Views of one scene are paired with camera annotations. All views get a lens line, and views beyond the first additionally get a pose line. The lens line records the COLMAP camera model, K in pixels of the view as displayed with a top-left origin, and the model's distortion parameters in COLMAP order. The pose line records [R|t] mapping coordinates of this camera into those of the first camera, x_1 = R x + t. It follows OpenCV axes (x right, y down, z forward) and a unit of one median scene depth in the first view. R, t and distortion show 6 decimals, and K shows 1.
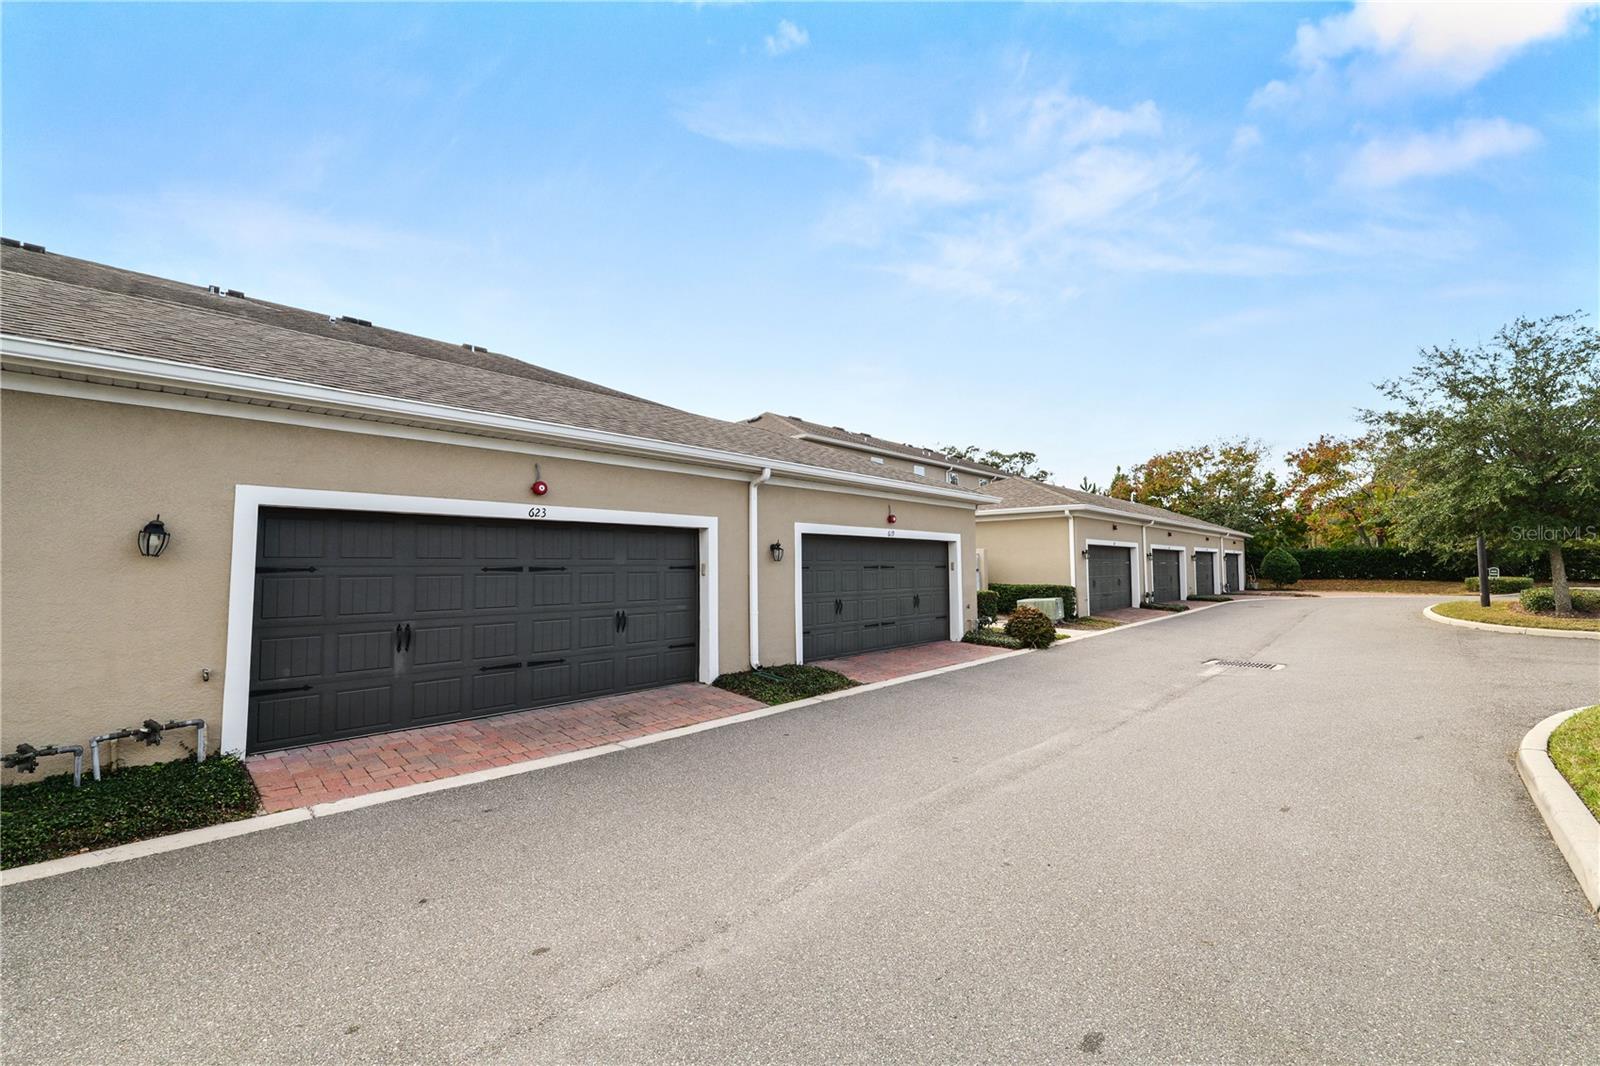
lens RADIAL K [[649.9, 0, 798.0], [0, 649.9, 530.0], [0, 0, 1]] dist [-0.013986, 0.000498]
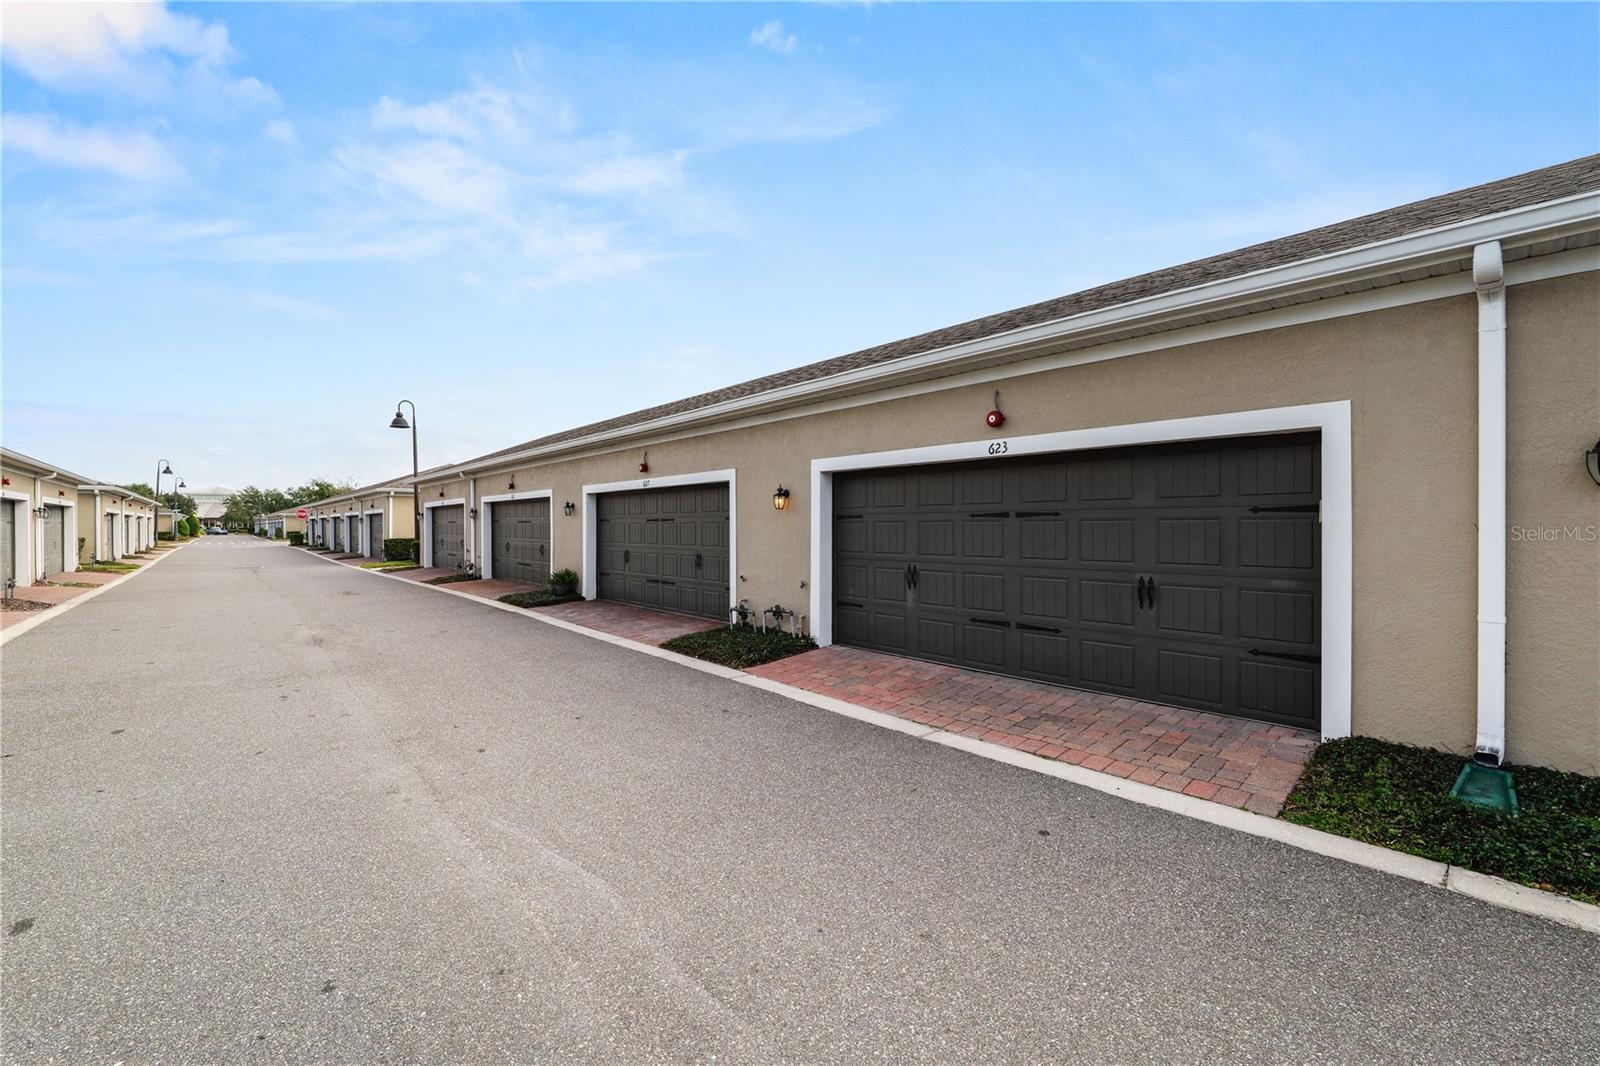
lens RADIAL K [[649.9, 0, 798.0], [0, 649.9, 530.0], [0, 0, 1]] dist [-0.013986, 0.000498]
pose [[-0.083850, 0.012331, -0.996402, 0.488798], [0.060975, 0.998113, 0.007221, 0.060861], [0.994611, -0.060150, -0.084444, 0.842120]]
